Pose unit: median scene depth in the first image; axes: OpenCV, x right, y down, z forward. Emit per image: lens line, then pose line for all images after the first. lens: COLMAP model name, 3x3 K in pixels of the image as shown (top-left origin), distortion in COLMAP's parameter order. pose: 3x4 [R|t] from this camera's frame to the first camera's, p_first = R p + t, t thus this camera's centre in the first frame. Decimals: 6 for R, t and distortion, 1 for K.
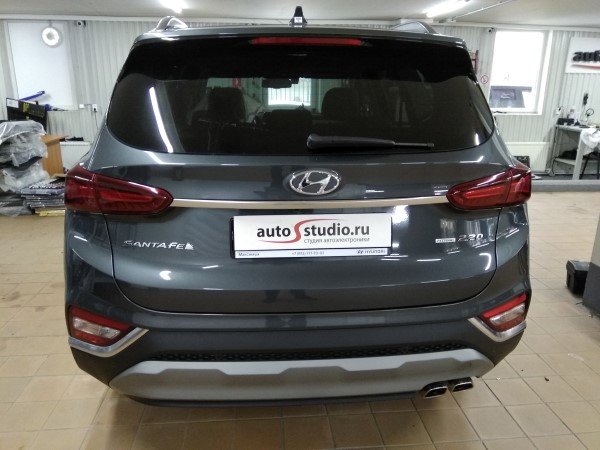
lens RADIAL K [[468.6, 0, 301.3], [0, 468.6, 222.1], [0, 0, 1]] dist [0.038582, -0.044068]
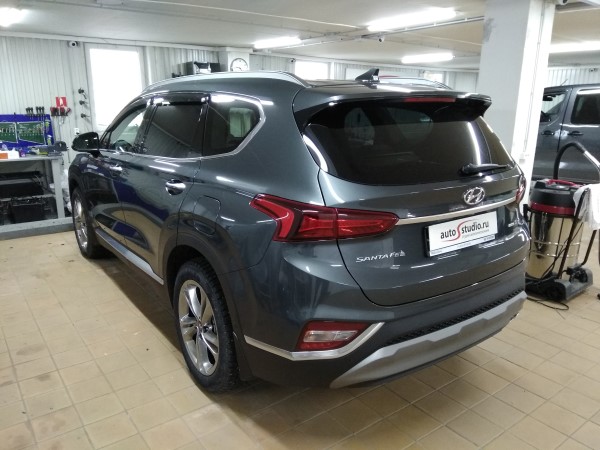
lens RADIAL K [[468.6, 0, 301.9], [0, 468.6, 226.2], [0, 0, 1]] dist [0.038582, -0.044068]
pose [[0.857114, -0.131078, 0.498172, -1.124862], [0.140590, 0.989894, 0.018570, -0.088584], [-0.495571, 0.054121, 0.866880, -0.013007]]
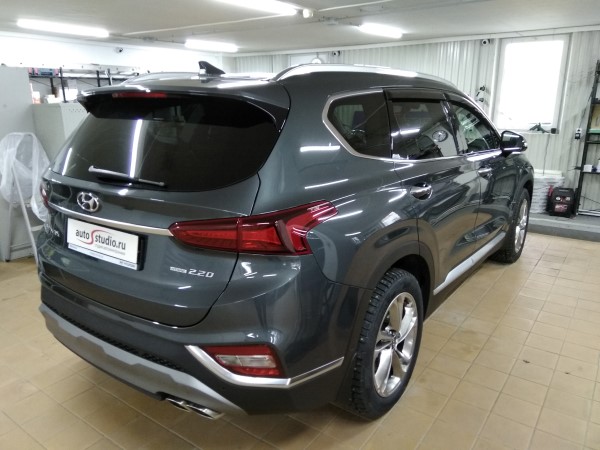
lens RADIAL K [[468.6, 0, 295.3], [0, 468.6, 222.4], [0, 0, 1]] dist [0.038582, -0.044068]
pose [[0.757686, 0.157264, -0.633388, 1.262450], [-0.171890, 0.984352, 0.038783, -0.171059], [0.629576, 0.079488, 0.772862, 0.318377]]
